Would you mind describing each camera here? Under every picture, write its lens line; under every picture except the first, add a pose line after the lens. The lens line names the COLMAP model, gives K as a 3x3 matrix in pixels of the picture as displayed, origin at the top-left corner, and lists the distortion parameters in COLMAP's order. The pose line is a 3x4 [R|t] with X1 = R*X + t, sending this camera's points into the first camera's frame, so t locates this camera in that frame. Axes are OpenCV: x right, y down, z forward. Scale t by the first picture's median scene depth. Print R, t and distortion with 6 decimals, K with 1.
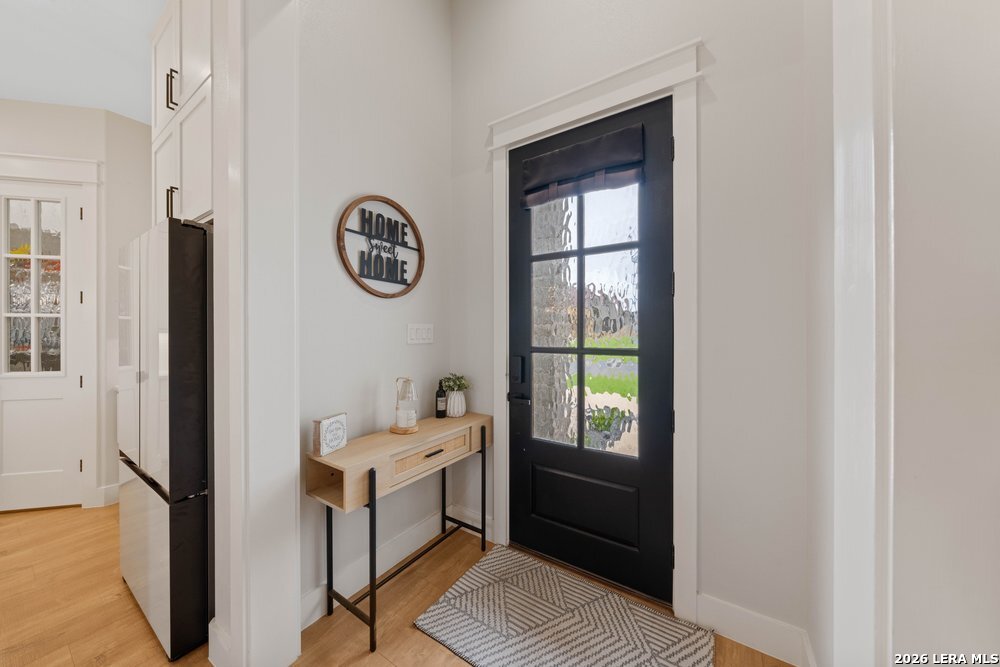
lens RADIAL K [[336.9, 0, 506.8], [0, 336.9, 333.3], [0, 0, 1]] dist [0.000040, 0.000104]
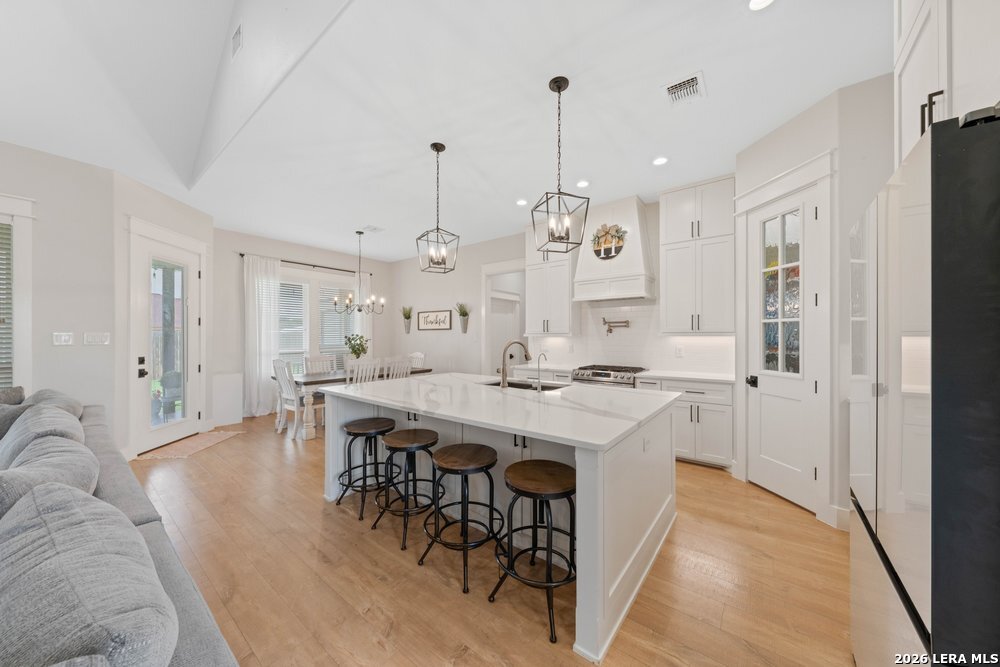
lens RADIAL K [[343.2, 0, 503.4], [0, 343.2, 336.3], [0, 0, 1]] dist [0.000967, 0.000202]
pose [[-0.083055, 0.001223, -0.996544, -0.208582], [-0.000638, 0.999999, 0.001280, -0.001892], [0.996545, 0.000742, -0.083054, 0.191304]]
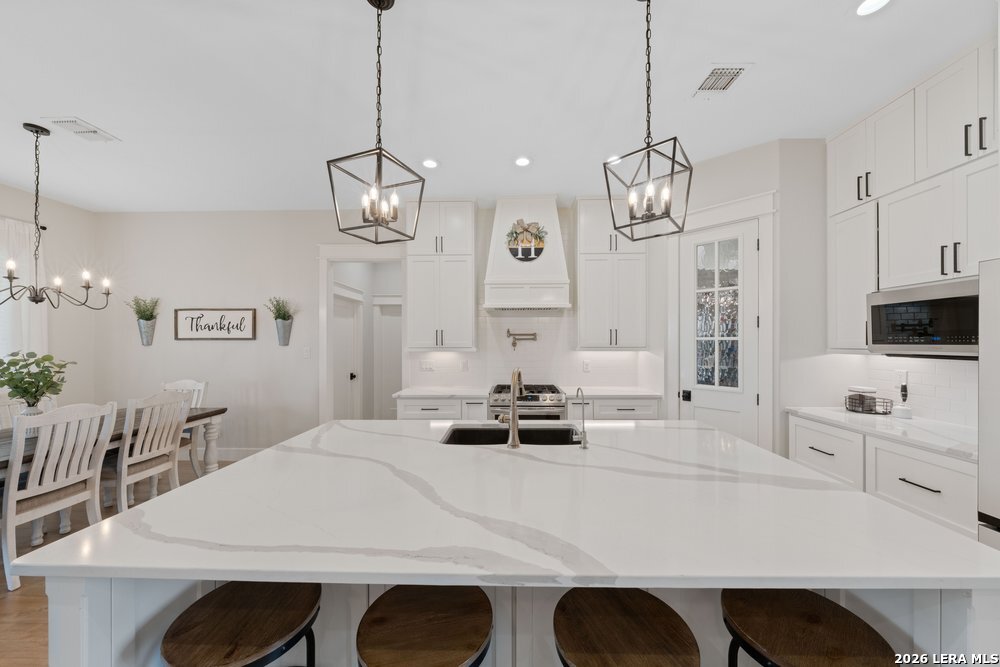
lens RADIAL K [[345.1, 0, 504.3], [0, 345.1, 343.2], [0, 0, 1]] dist [-0.000976, -0.000126]
pose [[0.525892, 0.004732, -0.850538, -0.765530], [-0.000554, 0.999986, 0.005221, -0.044301], [0.850551, -0.002274, 0.525888, -0.288027]]
